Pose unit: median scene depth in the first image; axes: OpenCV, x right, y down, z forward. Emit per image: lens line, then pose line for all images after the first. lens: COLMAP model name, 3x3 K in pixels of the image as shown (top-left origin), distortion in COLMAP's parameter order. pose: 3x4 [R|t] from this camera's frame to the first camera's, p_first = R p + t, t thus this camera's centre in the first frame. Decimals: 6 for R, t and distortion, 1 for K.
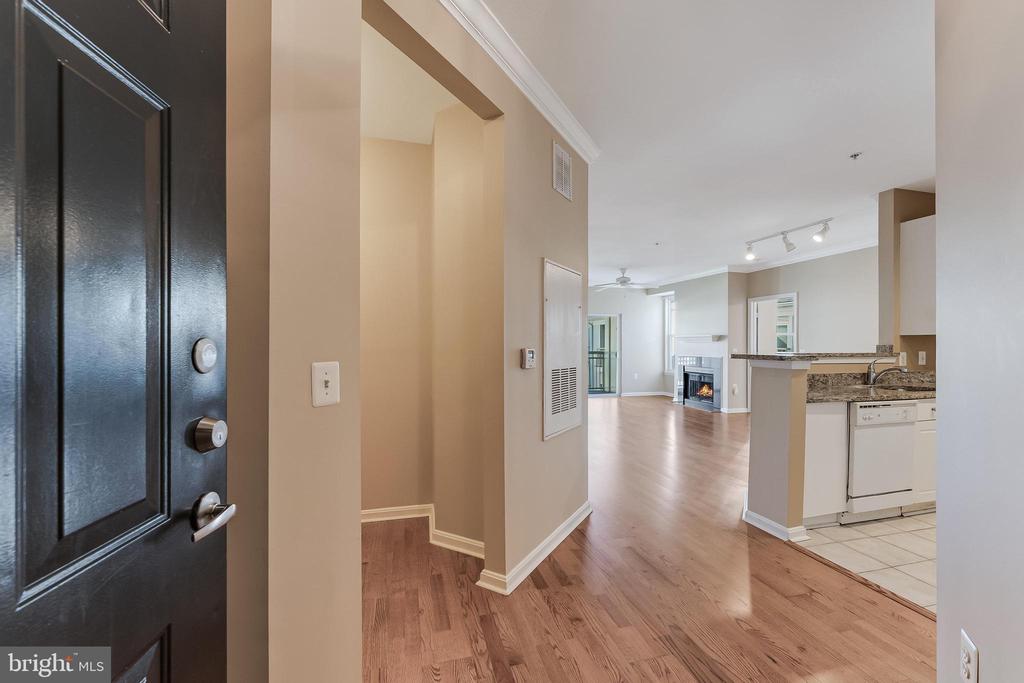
lens RADIAL K [[416.0, 0, 517.0], [0, 416.0, 347.0], [0, 0, 1]] dist [-0.000535, -0.000084]
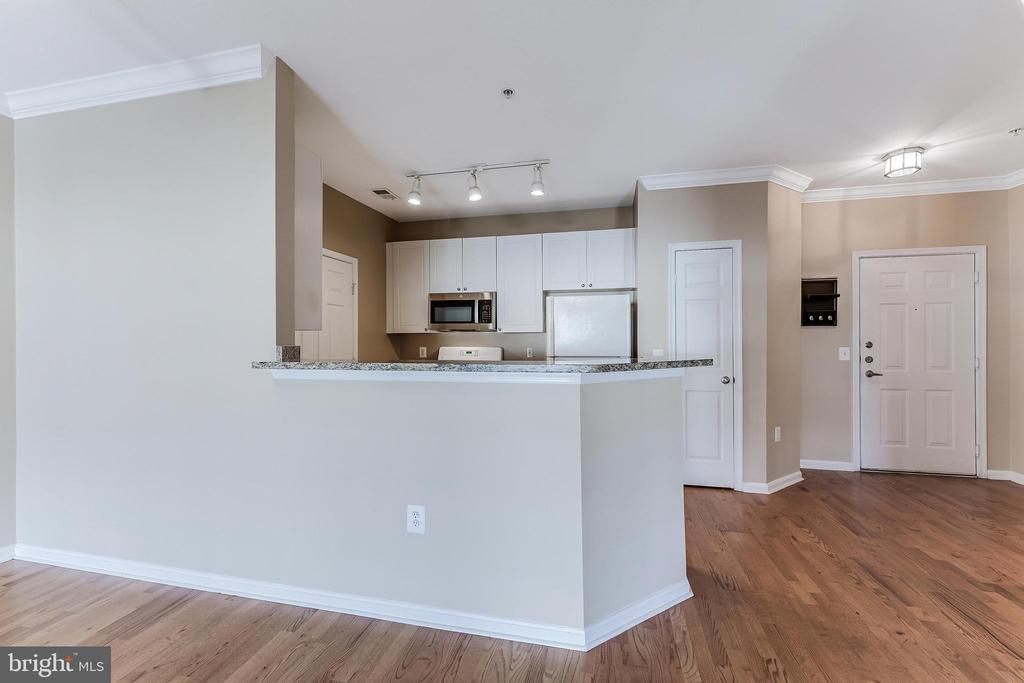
lens RADIAL K [[407.2, 0, 513.8], [0, 407.2, 343.1], [0, 0, 1]] dist [0.000186, 0.000010]
pose [[-0.879025, -0.001362, 0.476774, 0.248255], [0.003625, 0.999948, 0.009540, -0.008873], [-0.476762, 0.010114, -0.878974, 0.897184]]
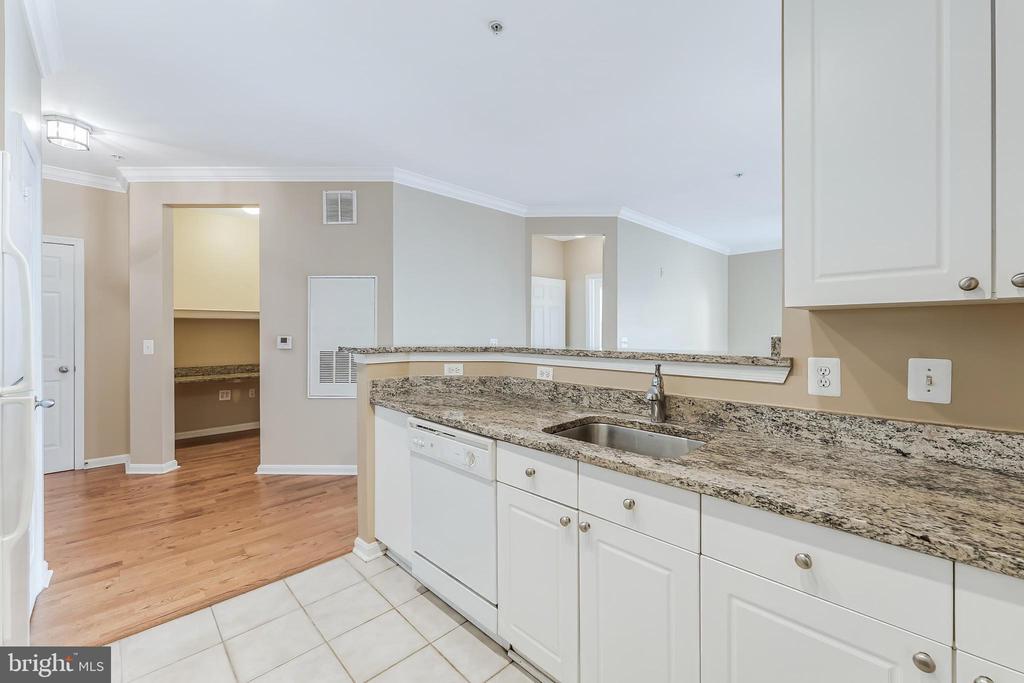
lens RADIAL K [[416.7, 0, 522.6], [0, 416.7, 334.9], [0, 0, 1]] dist [-0.000568, -0.000013]
pose [[0.491356, 0.006115, -0.870937, 0.748769], [-0.002138, 0.999981, 0.005815, -0.005720], [0.870956, -0.000995, 0.491360, 0.399707]]
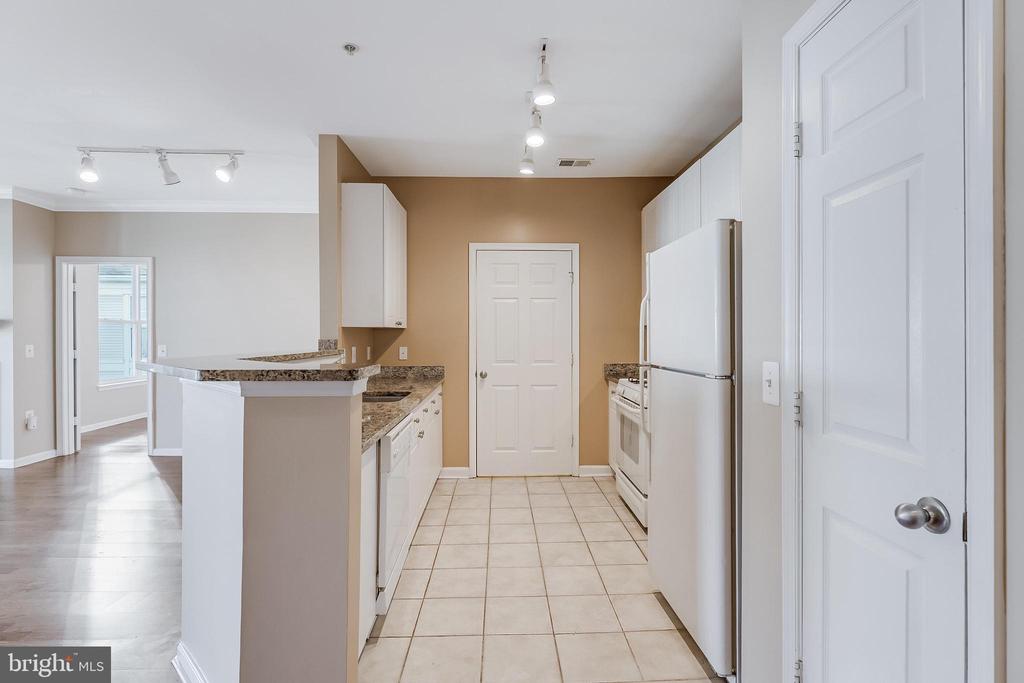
lens RADIAL K [[481.6, 0, 517.1], [0, 481.6, 339.1], [0, 0, 1]] dist [-0.000105, -0.000587]
pose [[0.227531, -0.006349, 0.973750, 0.076848], [0.004557, 0.999975, 0.005455, -0.006050], [-0.973760, 0.003196, 0.227554, 0.316317]]
